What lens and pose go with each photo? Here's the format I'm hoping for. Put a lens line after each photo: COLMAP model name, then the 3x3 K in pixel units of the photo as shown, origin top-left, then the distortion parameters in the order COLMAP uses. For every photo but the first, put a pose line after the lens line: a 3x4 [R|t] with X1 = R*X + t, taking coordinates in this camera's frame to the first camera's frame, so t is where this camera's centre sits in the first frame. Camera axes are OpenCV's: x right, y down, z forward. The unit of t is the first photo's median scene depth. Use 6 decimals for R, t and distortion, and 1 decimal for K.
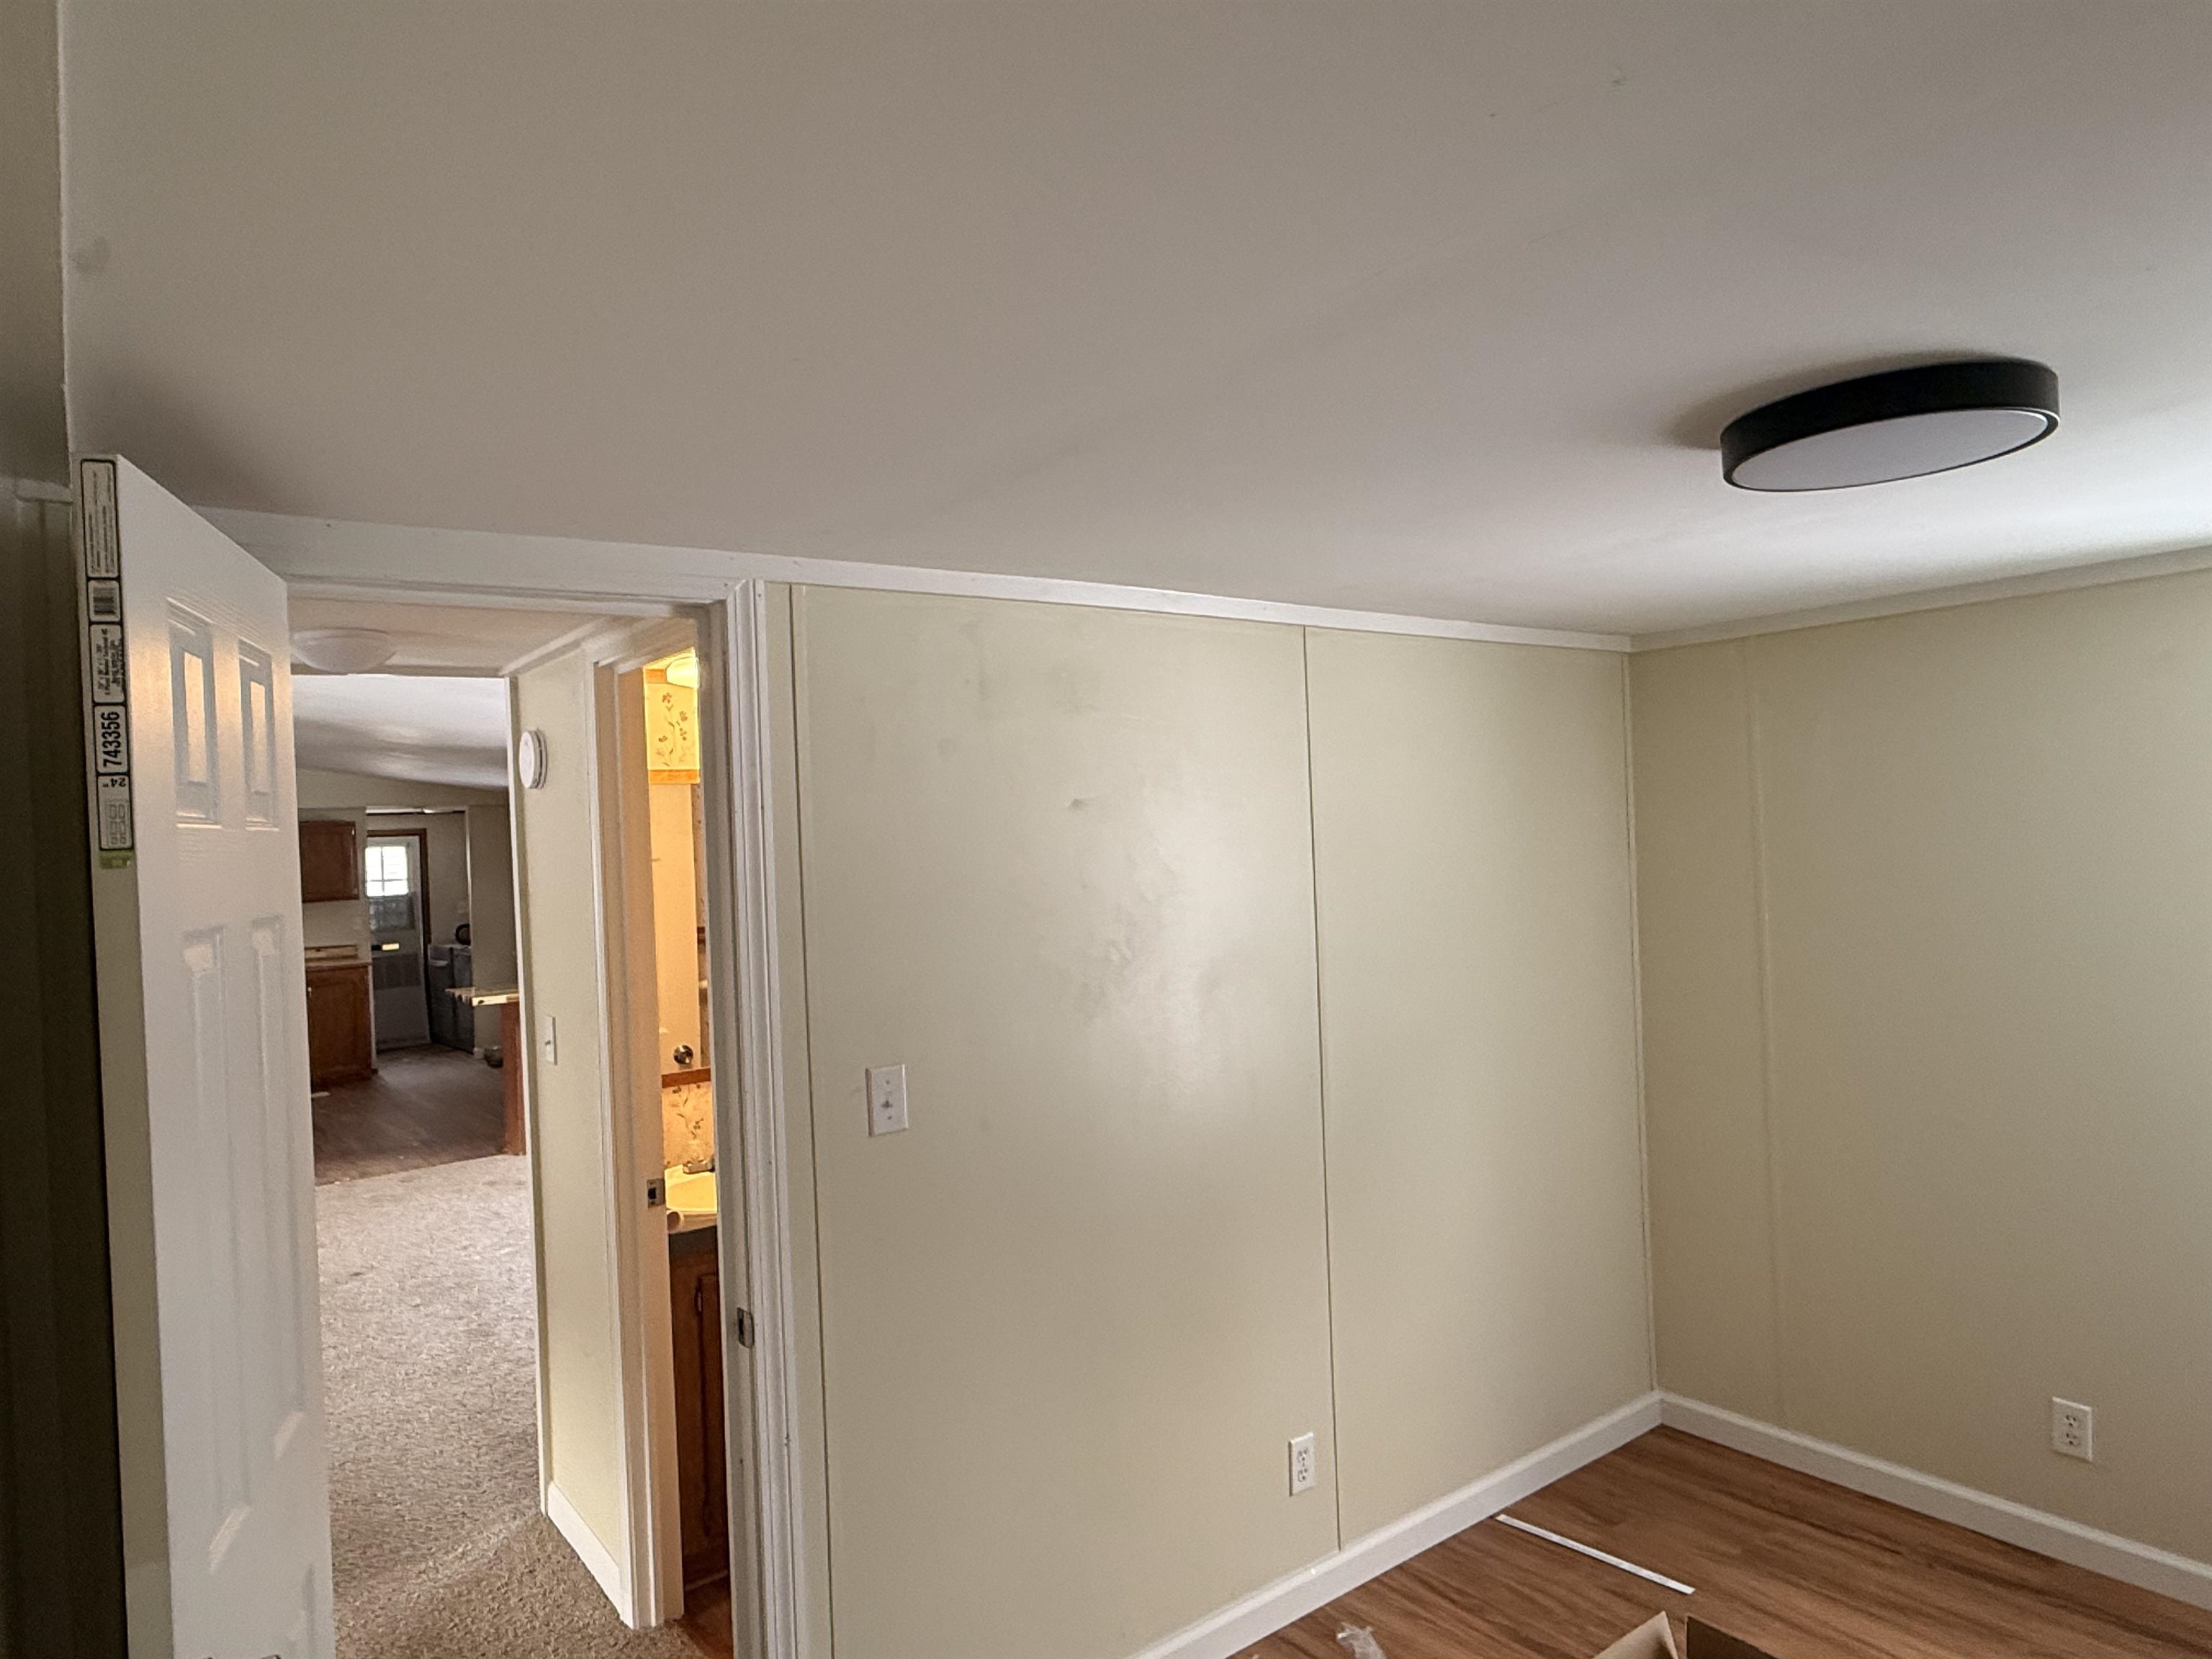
lens RADIAL K [[1352.8, 0, 1085.7], [0, 1352.8, 829.9], [0, 0, 1]] dist [-0.000585, 0.000537]
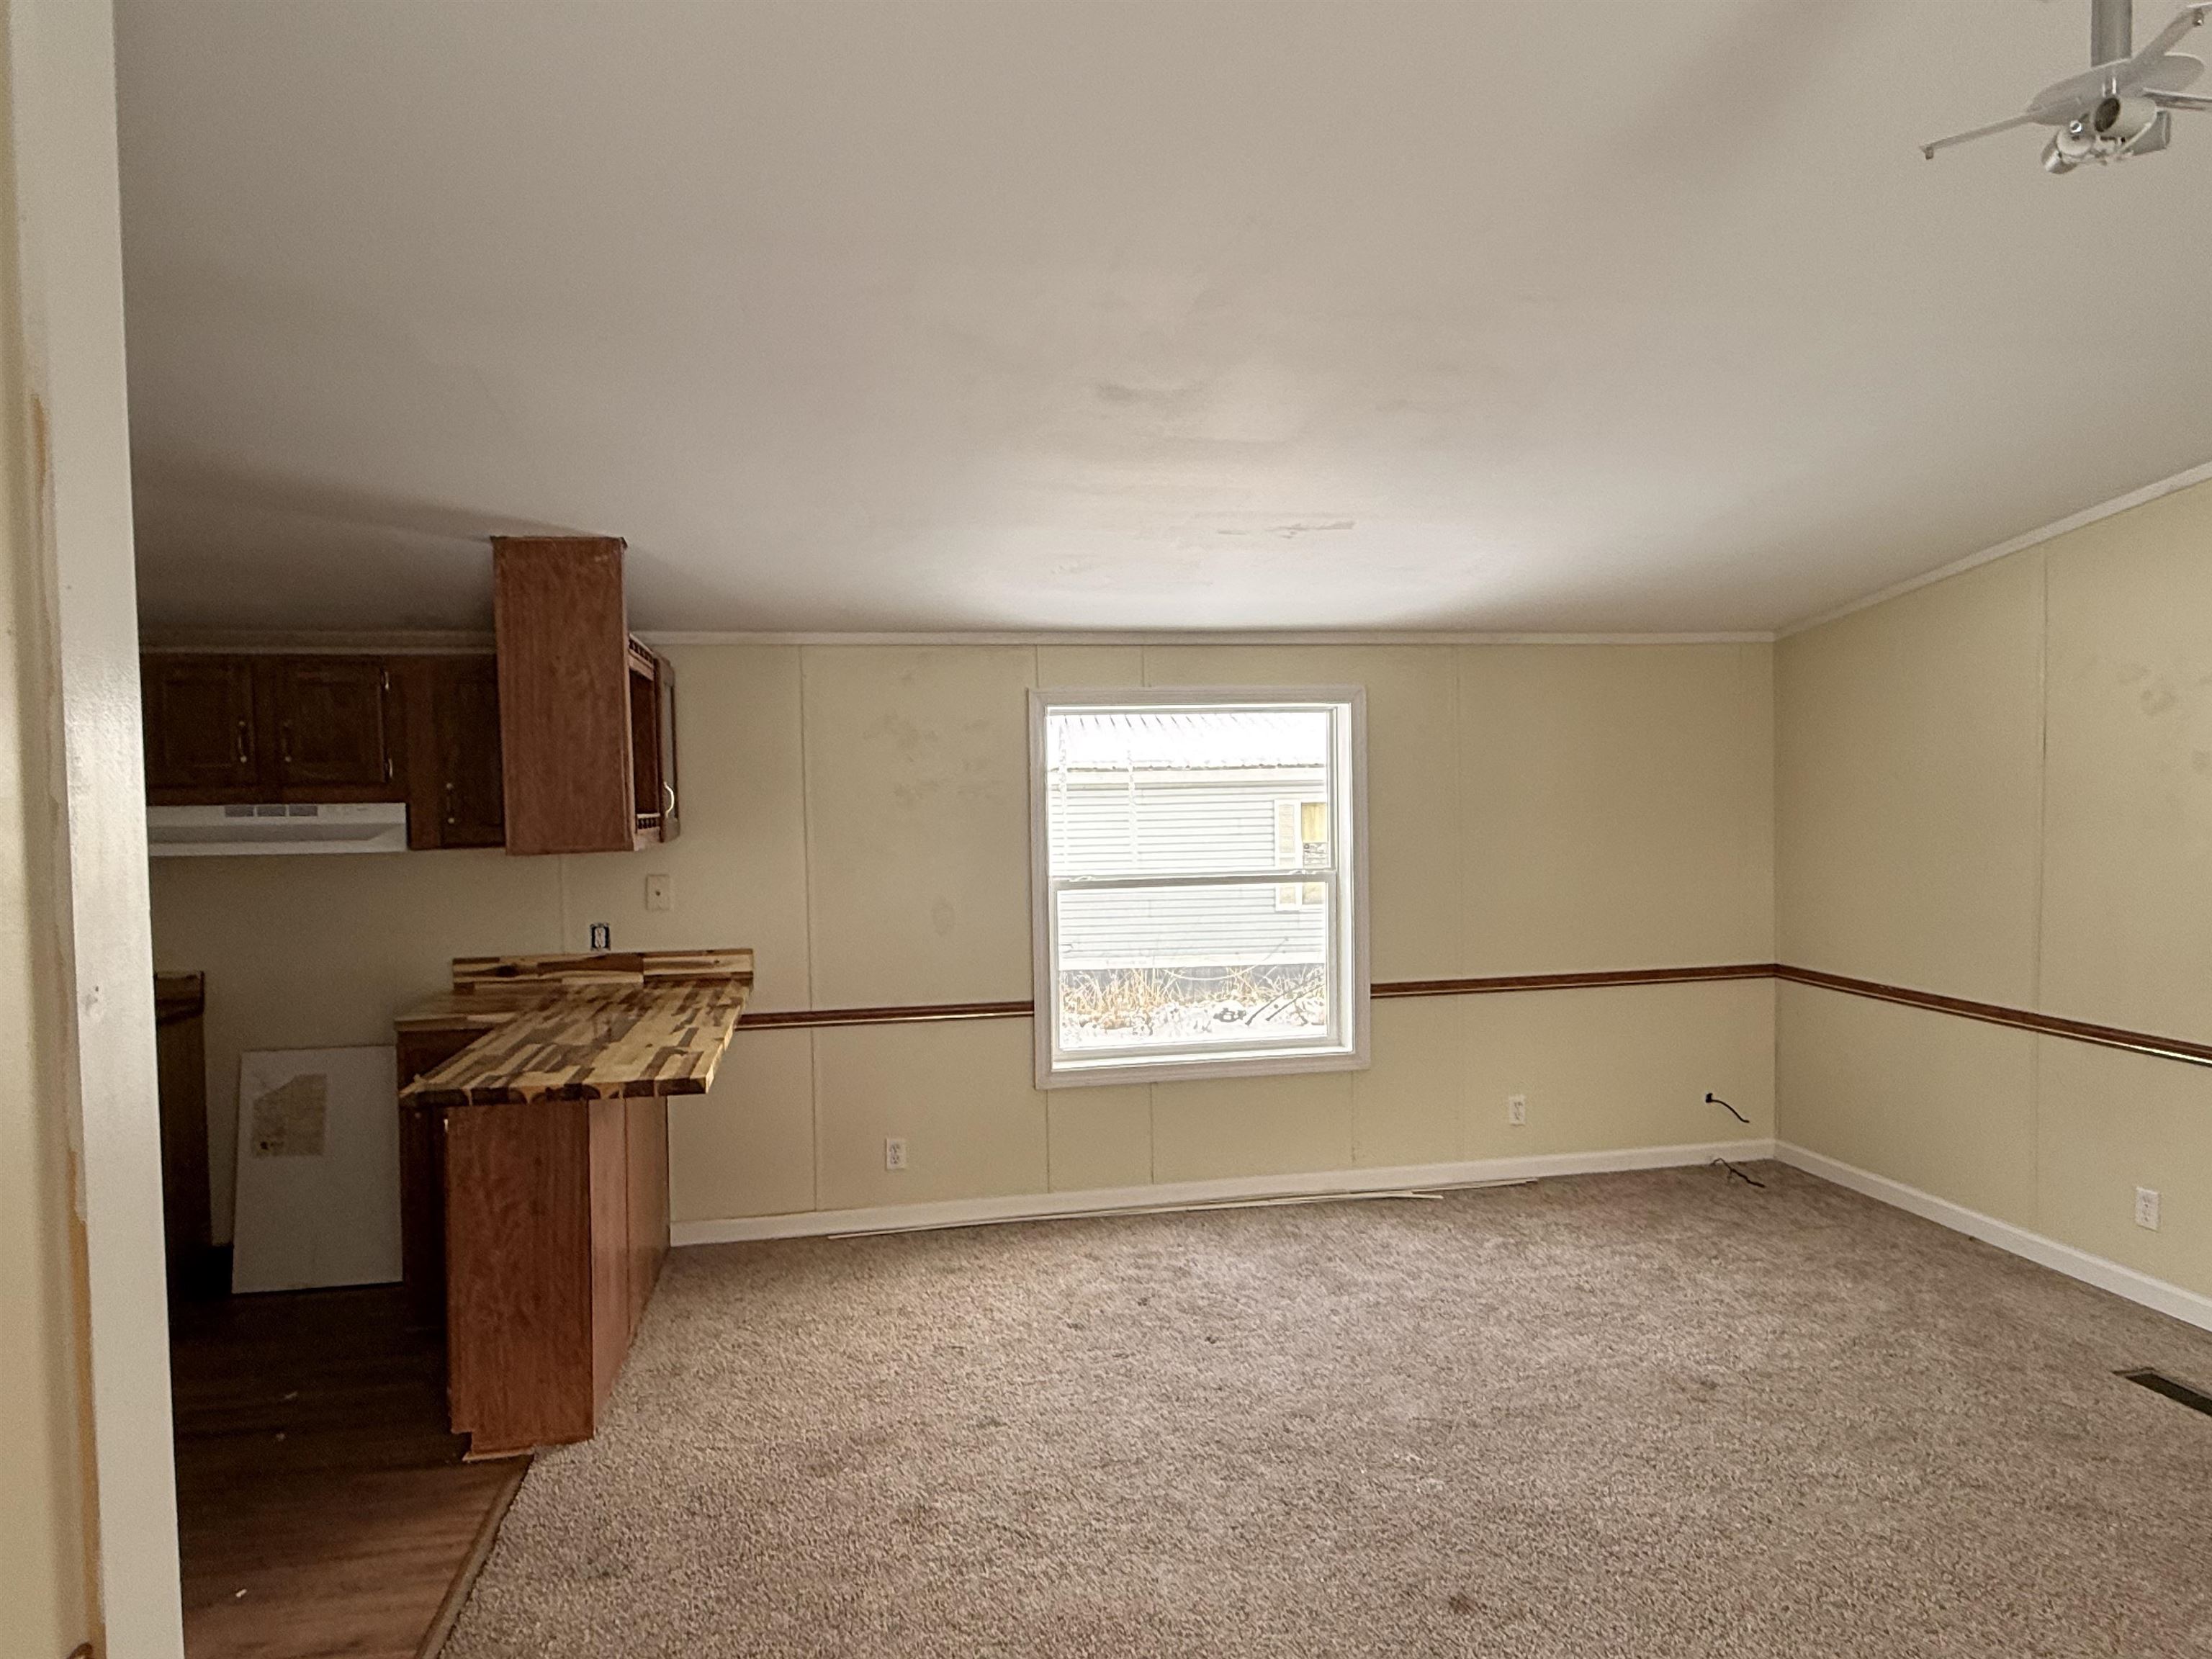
lens RADIAL K [[1341.8, 0, 1106.0], [0, 1341.8, 829.5], [0, 0, 1]] dist [-0.002739, -0.000497]
pose [[0.439488, 0.008124, 0.898212, -0.453449], [-0.002354, 0.999966, -0.007892, 0.030065], [-0.898245, 0.001354, 0.439492, 0.408772]]
